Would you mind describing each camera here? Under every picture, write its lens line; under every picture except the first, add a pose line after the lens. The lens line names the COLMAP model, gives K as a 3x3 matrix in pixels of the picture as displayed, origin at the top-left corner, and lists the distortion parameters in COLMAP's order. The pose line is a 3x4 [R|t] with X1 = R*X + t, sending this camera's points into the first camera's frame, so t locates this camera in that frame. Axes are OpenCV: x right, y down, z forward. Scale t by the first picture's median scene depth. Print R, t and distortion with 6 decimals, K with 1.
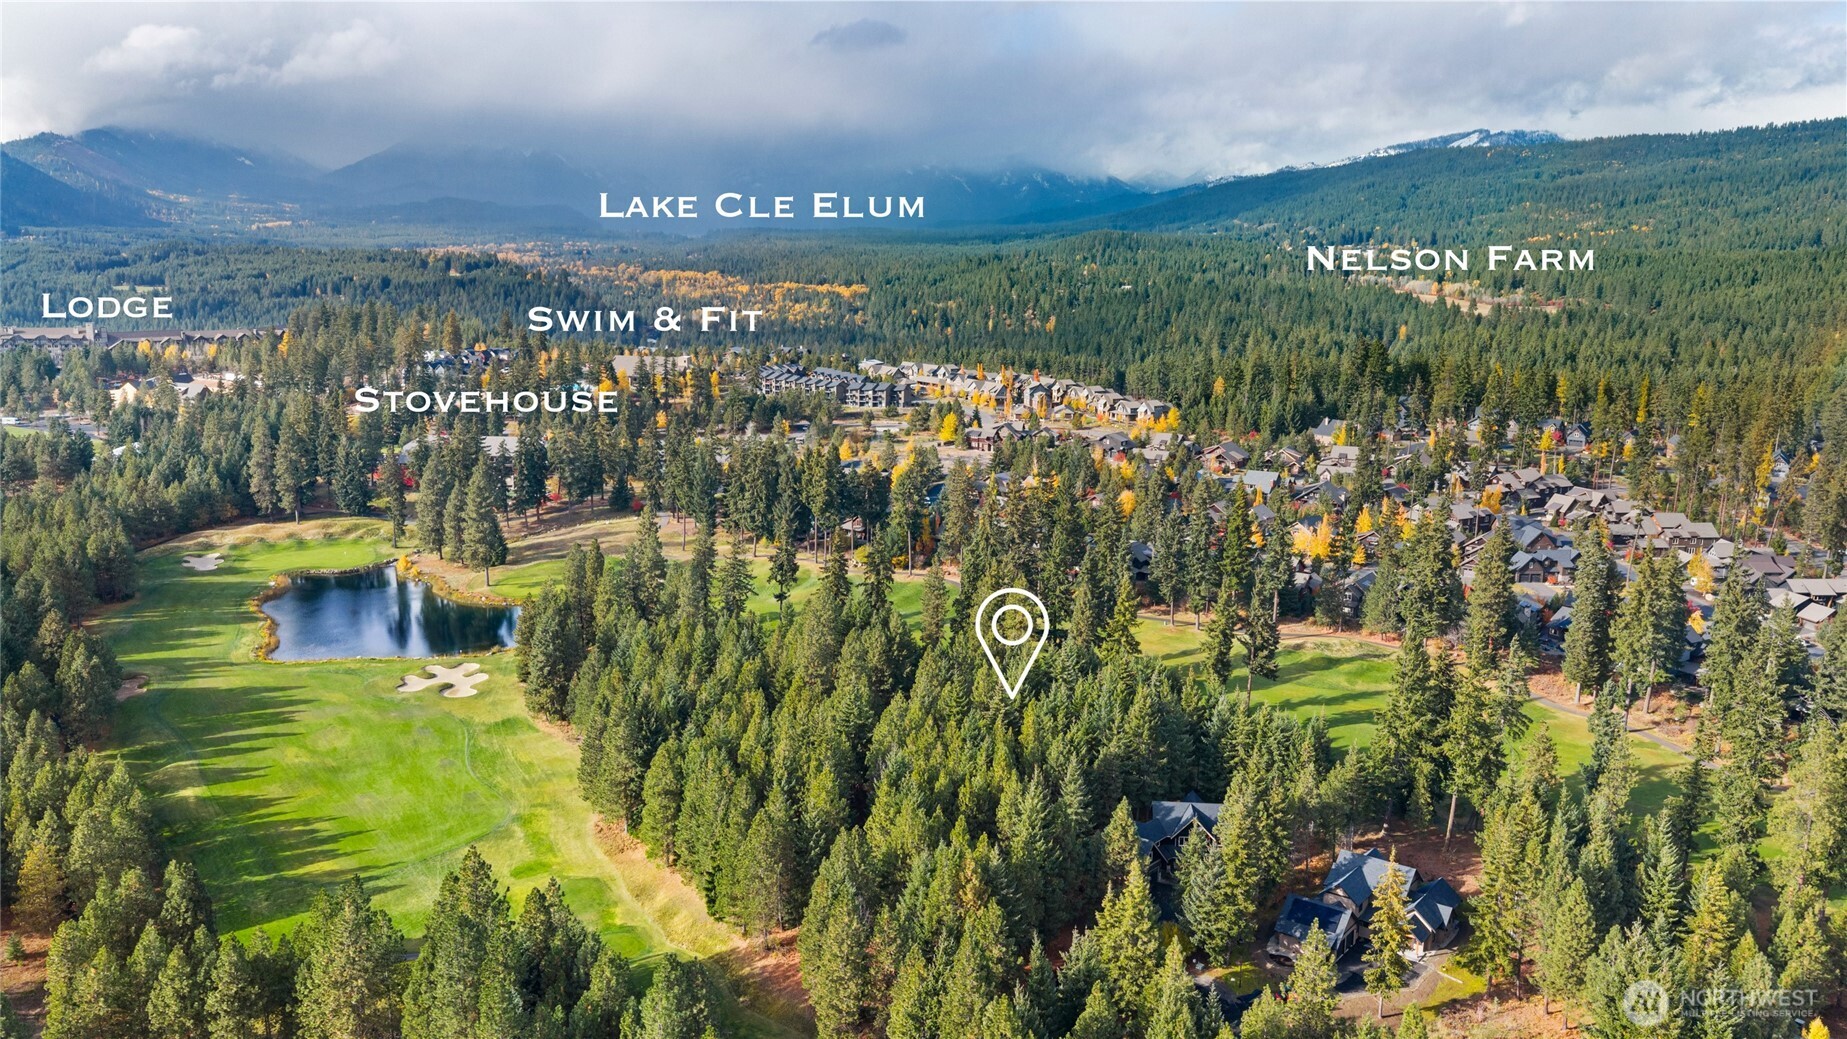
lens RADIAL K [[1497.2, 0, 923.5], [0, 1497.2, 519.5], [0, 0, 1]] dist [0.078176, -0.176522]
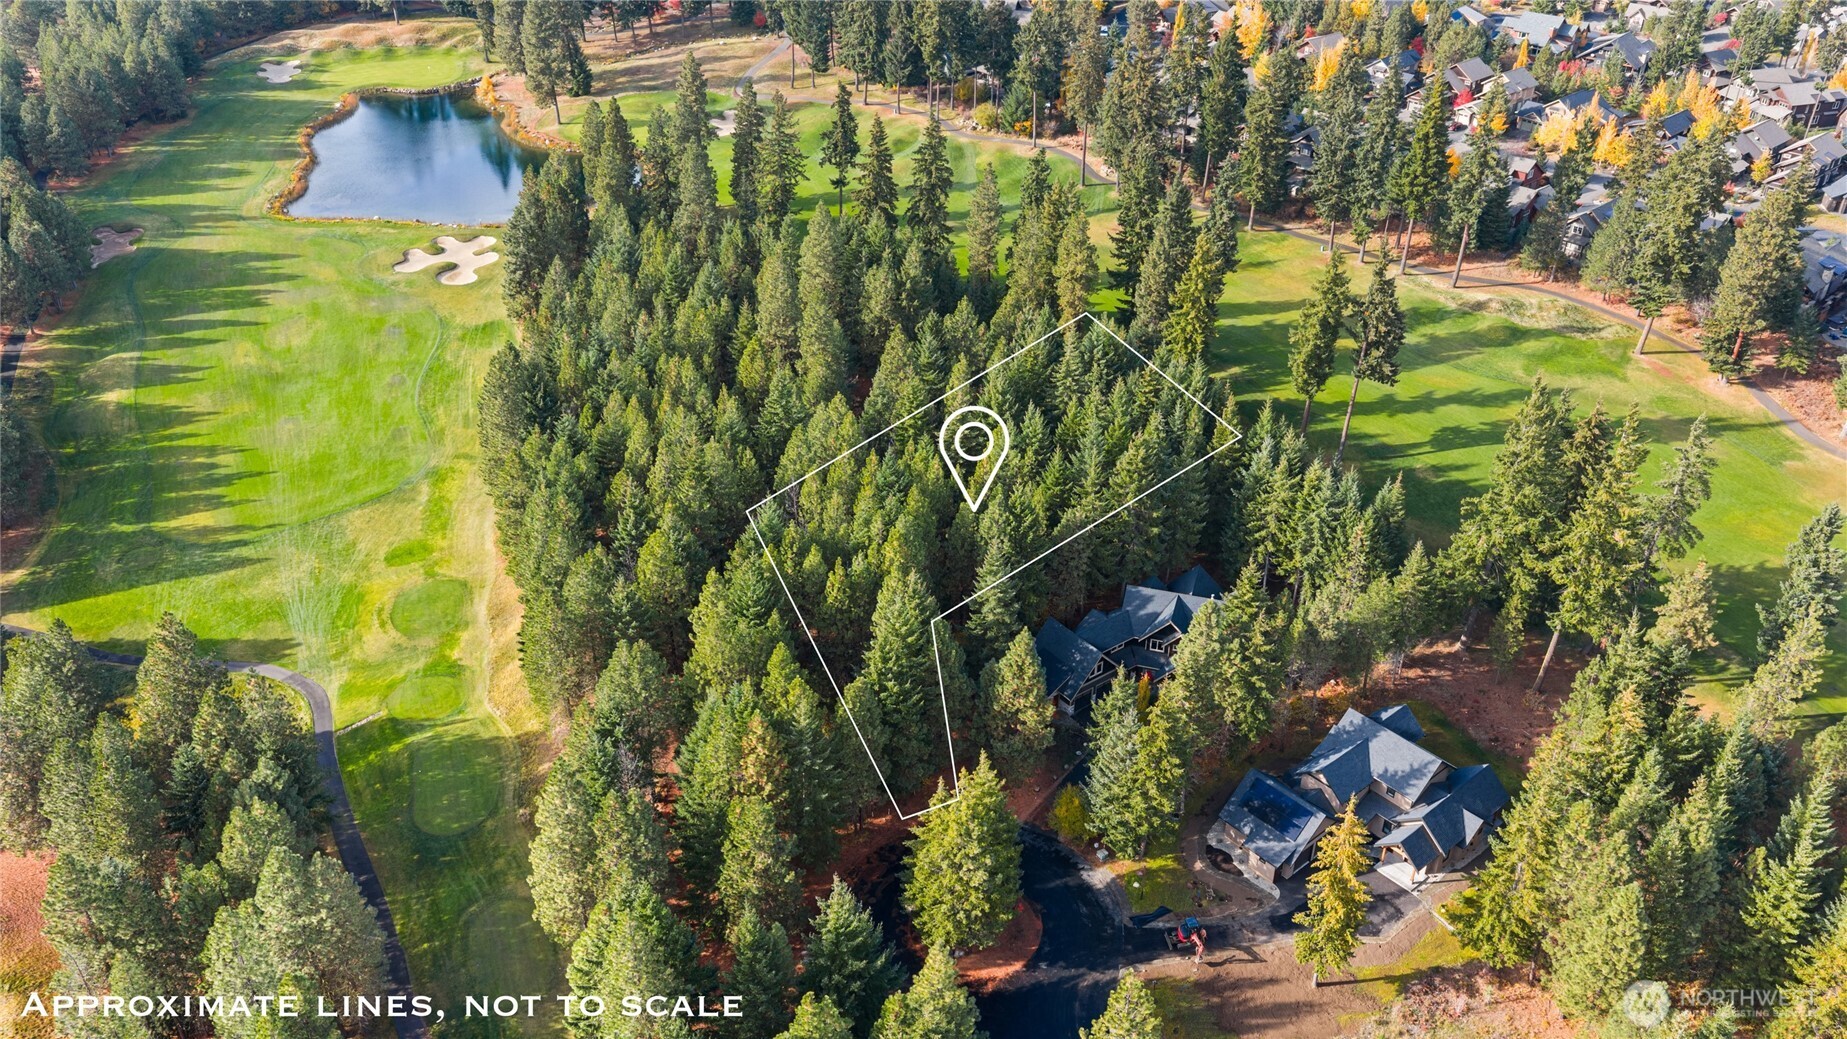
lens RADIAL K [[1506.5, 0, 923.5], [0, 1506.5, 519.5], [0, 0, 1]] dist [0.054655, -0.097351]
pose [[0.976927, 0.108514, -0.183954, 0.131672], [-0.038885, 0.937283, 0.346394, -0.068644], [0.210005, -0.331248, 0.919876, 0.213279]]
